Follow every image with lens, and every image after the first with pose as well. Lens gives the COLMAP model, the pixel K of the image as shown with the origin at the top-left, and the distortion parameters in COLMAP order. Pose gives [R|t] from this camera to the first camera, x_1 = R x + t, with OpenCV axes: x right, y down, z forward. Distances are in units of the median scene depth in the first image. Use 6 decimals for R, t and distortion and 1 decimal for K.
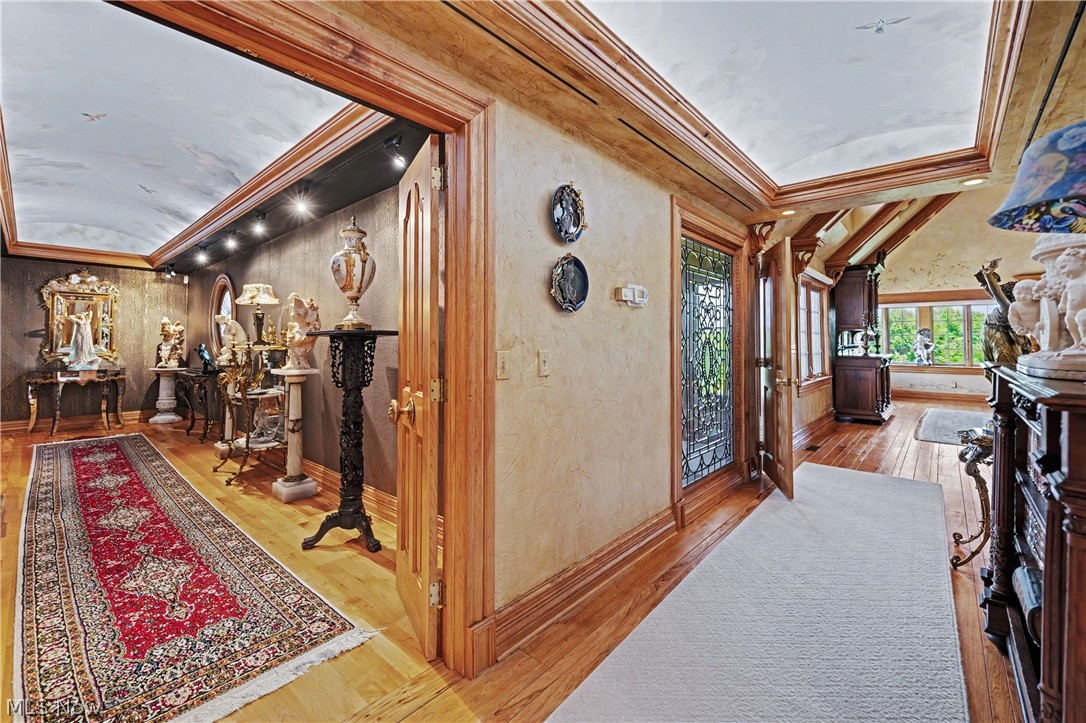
lens RADIAL K [[452.3, 0, 544.3], [0, 452.3, 350.4], [0, 0, 1]] dist [-0.001323, -0.000287]
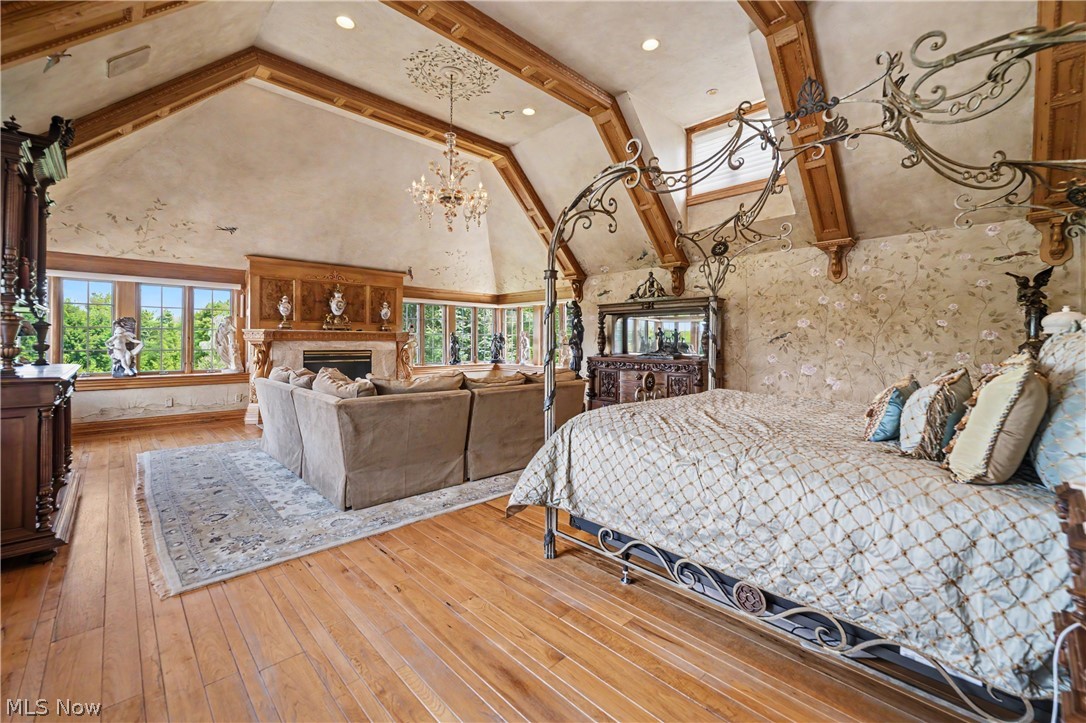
lens RADIAL K [[452.3, 0, 544.9], [0, 452.3, 340.6], [0, 0, 1]] dist [-0.001323, -0.000287]
pose [[0.080636, 0.012829, 0.996661, 0.268566], [-0.002348, 0.999917, -0.012681, -0.009868], [-0.996741, -0.001318, 0.080660, 0.377019]]
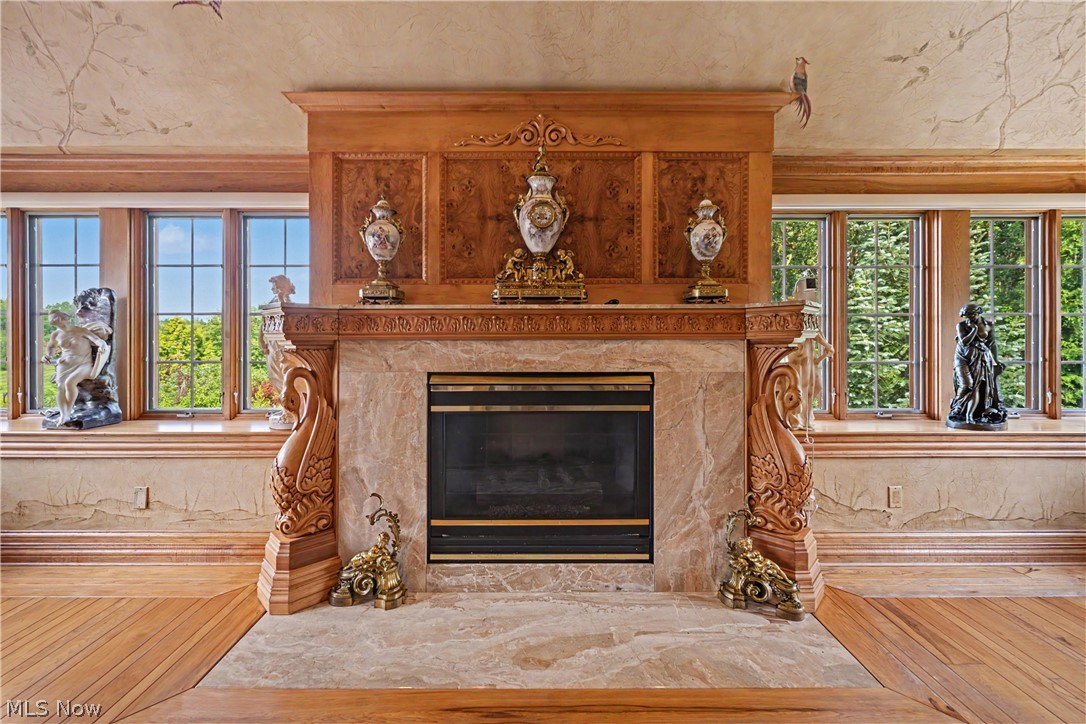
lens RADIAL K [[452.3, 0, 543.0], [0, 452.3, 351.9], [0, 0, 1]] dist [-0.001323, -0.000287]
pose [[0.743047, -0.000907, 0.669239, 0.881022], [-0.003854, 0.999977, 0.005634, -0.013630], [-0.669228, -0.006766, 0.743026, 0.630445]]
